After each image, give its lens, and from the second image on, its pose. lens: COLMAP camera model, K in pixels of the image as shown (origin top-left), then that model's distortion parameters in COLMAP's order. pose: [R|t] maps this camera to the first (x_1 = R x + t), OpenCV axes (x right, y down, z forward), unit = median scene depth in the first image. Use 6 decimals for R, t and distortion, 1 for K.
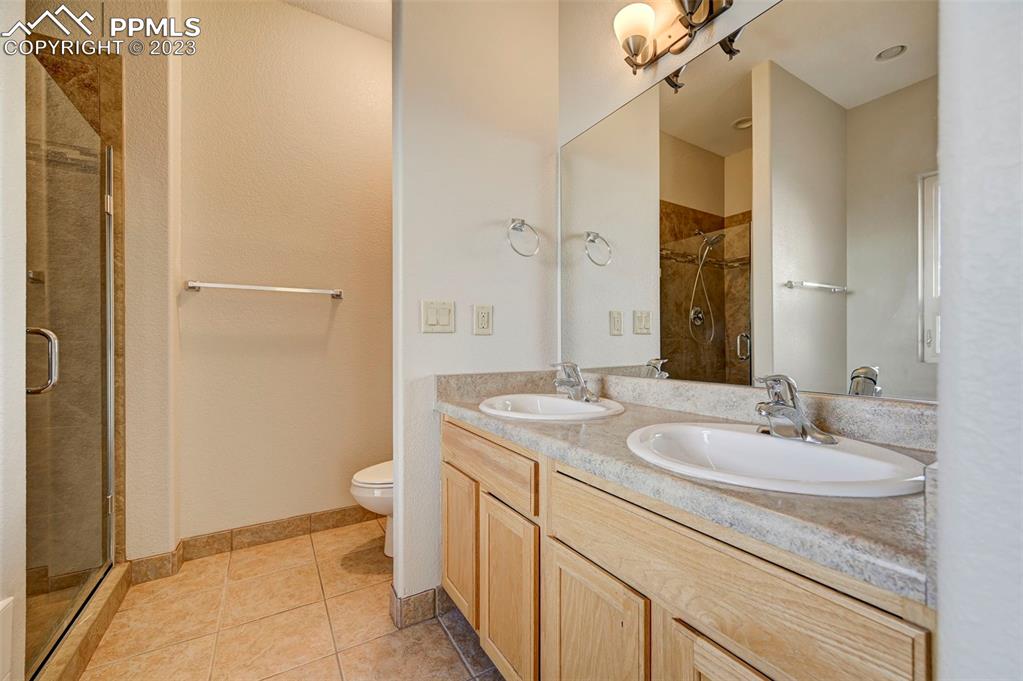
lens RADIAL K [[422.8, 0, 539.2], [0, 422.8, 343.7], [0, 0, 1]] dist [-0.000107, -0.000077]
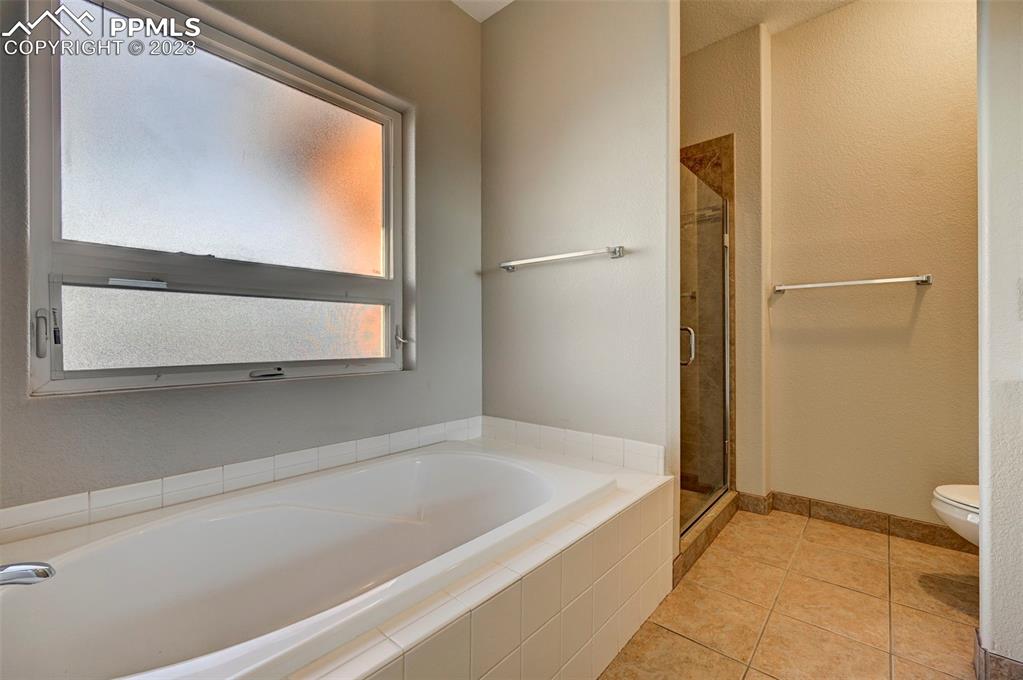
lens RADIAL K [[422.8, 0, 539.2], [0, 422.8, 343.2], [0, 0, 1]] dist [-0.000107, -0.000077]
pose [[0.305433, 0.013145, -0.952123, 0.161060], [0.000843, 0.999901, 0.014075, 0.003010], [0.952213, -0.005102, 0.305392, -0.053553]]
